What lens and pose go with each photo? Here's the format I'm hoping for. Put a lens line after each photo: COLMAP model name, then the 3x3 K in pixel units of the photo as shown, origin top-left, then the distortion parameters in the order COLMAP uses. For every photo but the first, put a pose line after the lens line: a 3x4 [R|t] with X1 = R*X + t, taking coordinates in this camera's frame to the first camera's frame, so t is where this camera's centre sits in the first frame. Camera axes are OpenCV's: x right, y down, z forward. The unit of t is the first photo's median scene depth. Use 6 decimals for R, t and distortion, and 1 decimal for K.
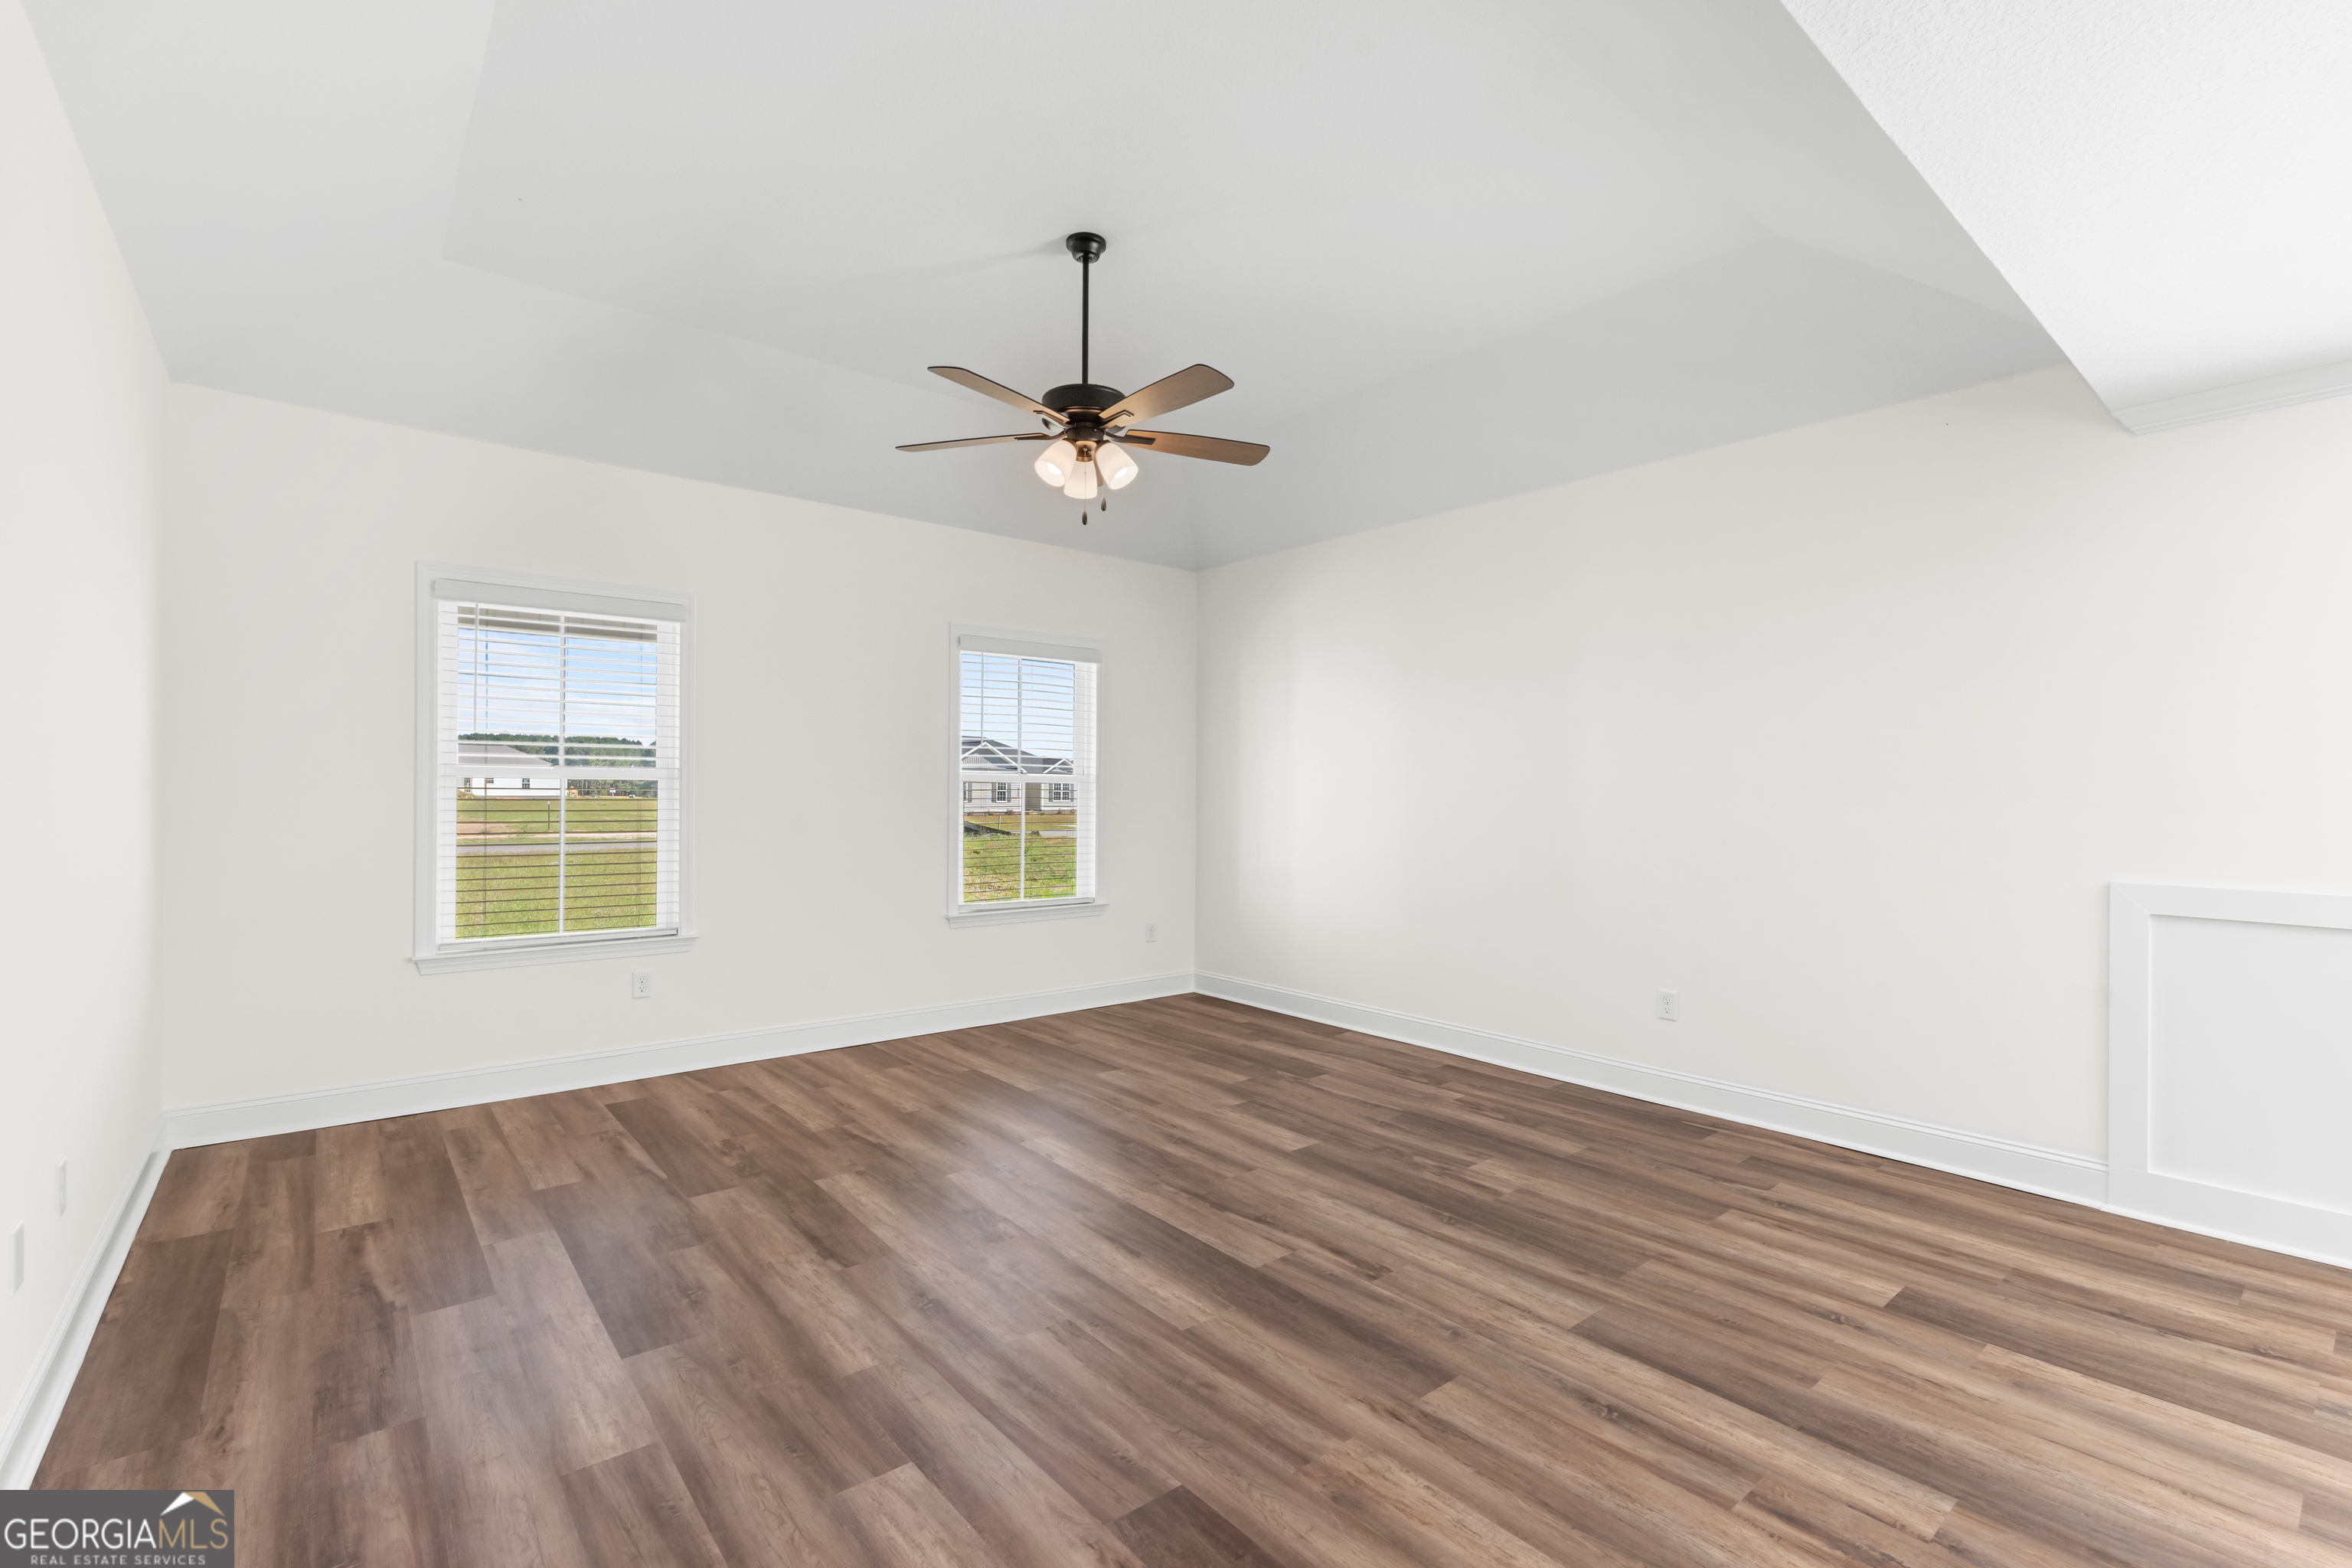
lens RADIAL K [[1030.8, 0, 1176.0], [0, 1030.8, 784.0], [0, 0, 1]] dist [-0.011996, 0.000285]
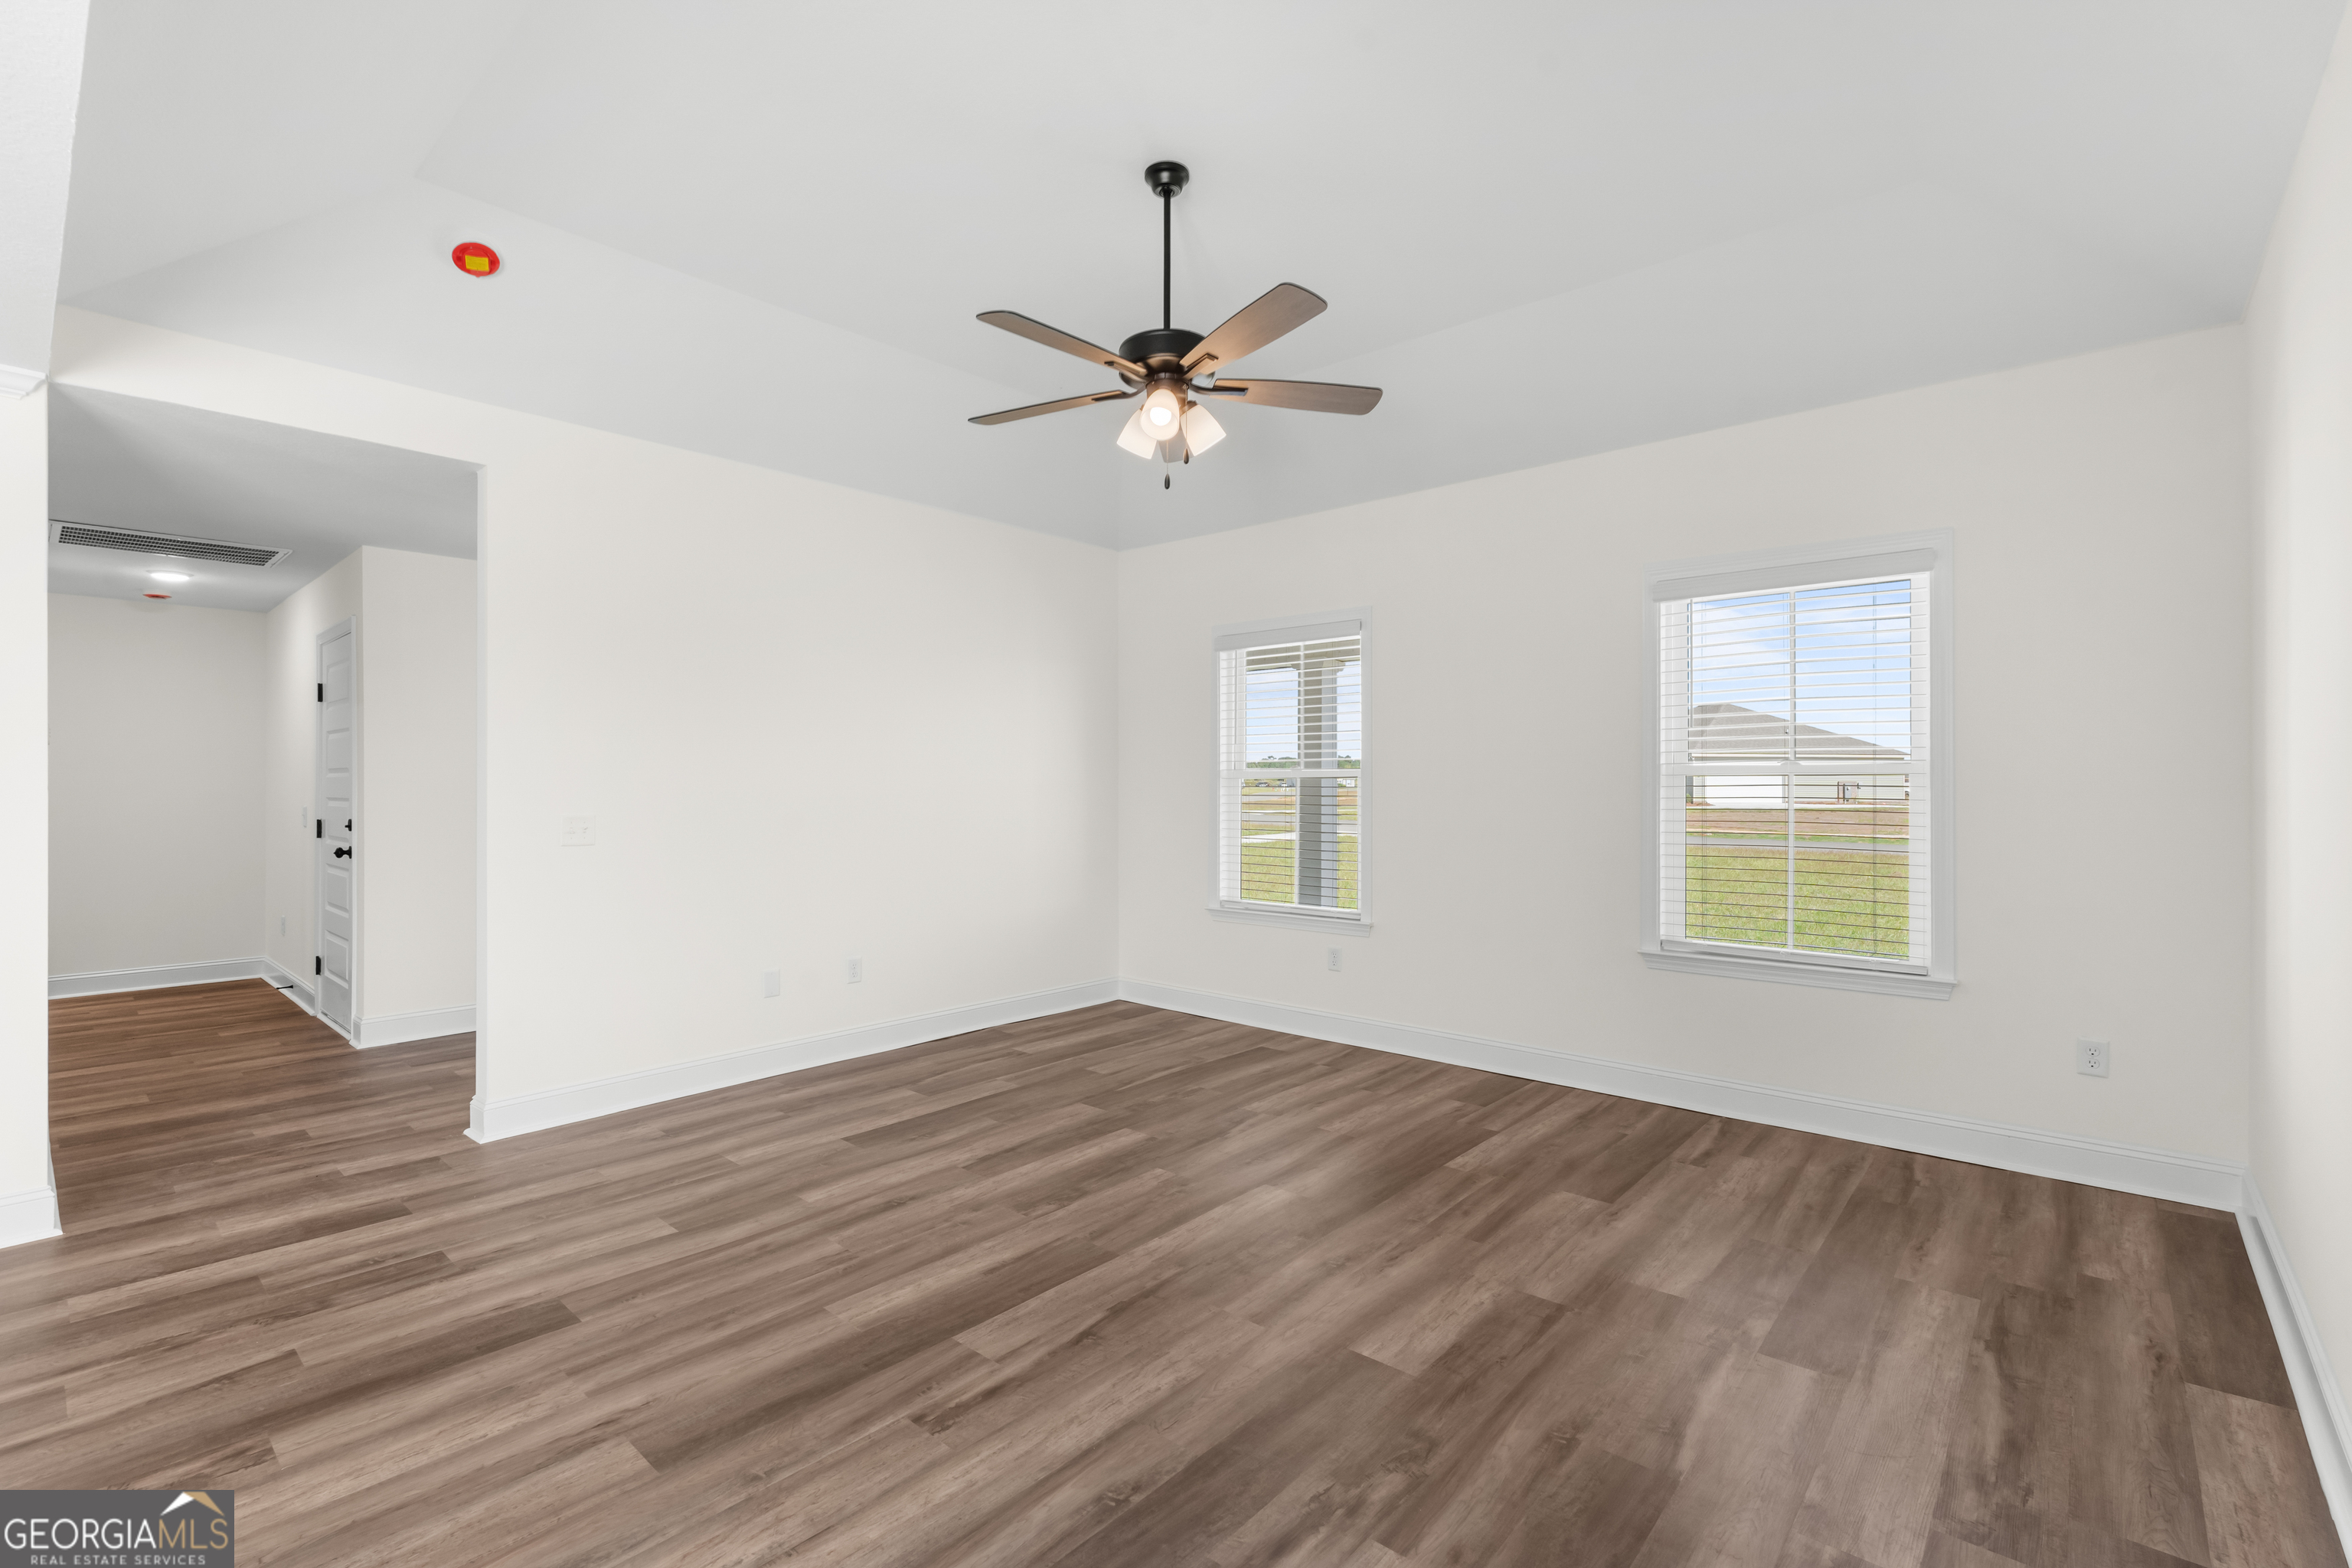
lens RADIAL K [[1049.4, 0, 1176.0], [0, 1049.4, 784.0], [0, 0, 1]] dist [-0.002704, -0.000022]
pose [[0.155232, -0.006439, -0.987857, 0.884999], [0.007628, 0.999957, -0.005319, 0.009103], [0.987849, -0.006709, 0.155274, 0.948717]]
